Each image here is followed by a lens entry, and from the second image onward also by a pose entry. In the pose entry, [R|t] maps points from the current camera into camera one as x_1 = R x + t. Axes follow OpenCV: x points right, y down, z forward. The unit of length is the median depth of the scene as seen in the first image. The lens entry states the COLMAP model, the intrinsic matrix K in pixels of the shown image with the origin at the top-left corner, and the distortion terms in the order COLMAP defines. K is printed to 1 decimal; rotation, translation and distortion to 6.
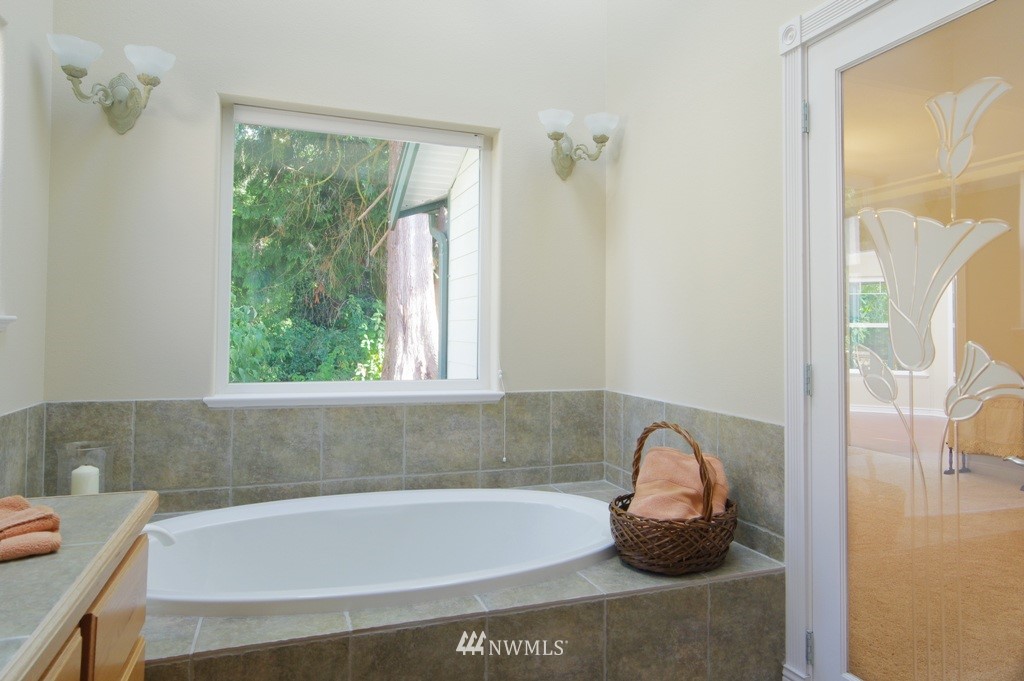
lens RADIAL K [[625.7, 0, 512.0], [0, 625.7, 340.5], [0, 0, 1]] dist [-0.030551, 0.026506]
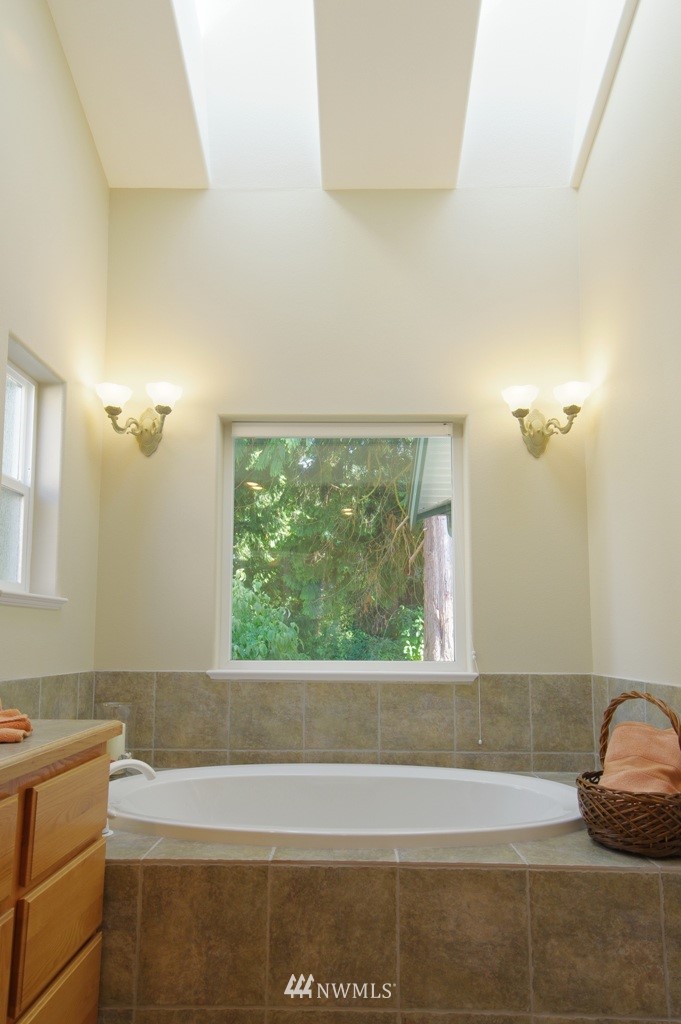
lens RADIAL K [[622.9, 0, 341.0], [0, 622.9, 613.3], [0, 0, 1]] dist [0.000660, 0.057569]
pose [[0.933939, -0.021632, -0.356778, 0.156414], [-0.001270, 0.997960, -0.063831, 0.056848], [0.357431, 0.060067, 0.932006, -0.012628]]
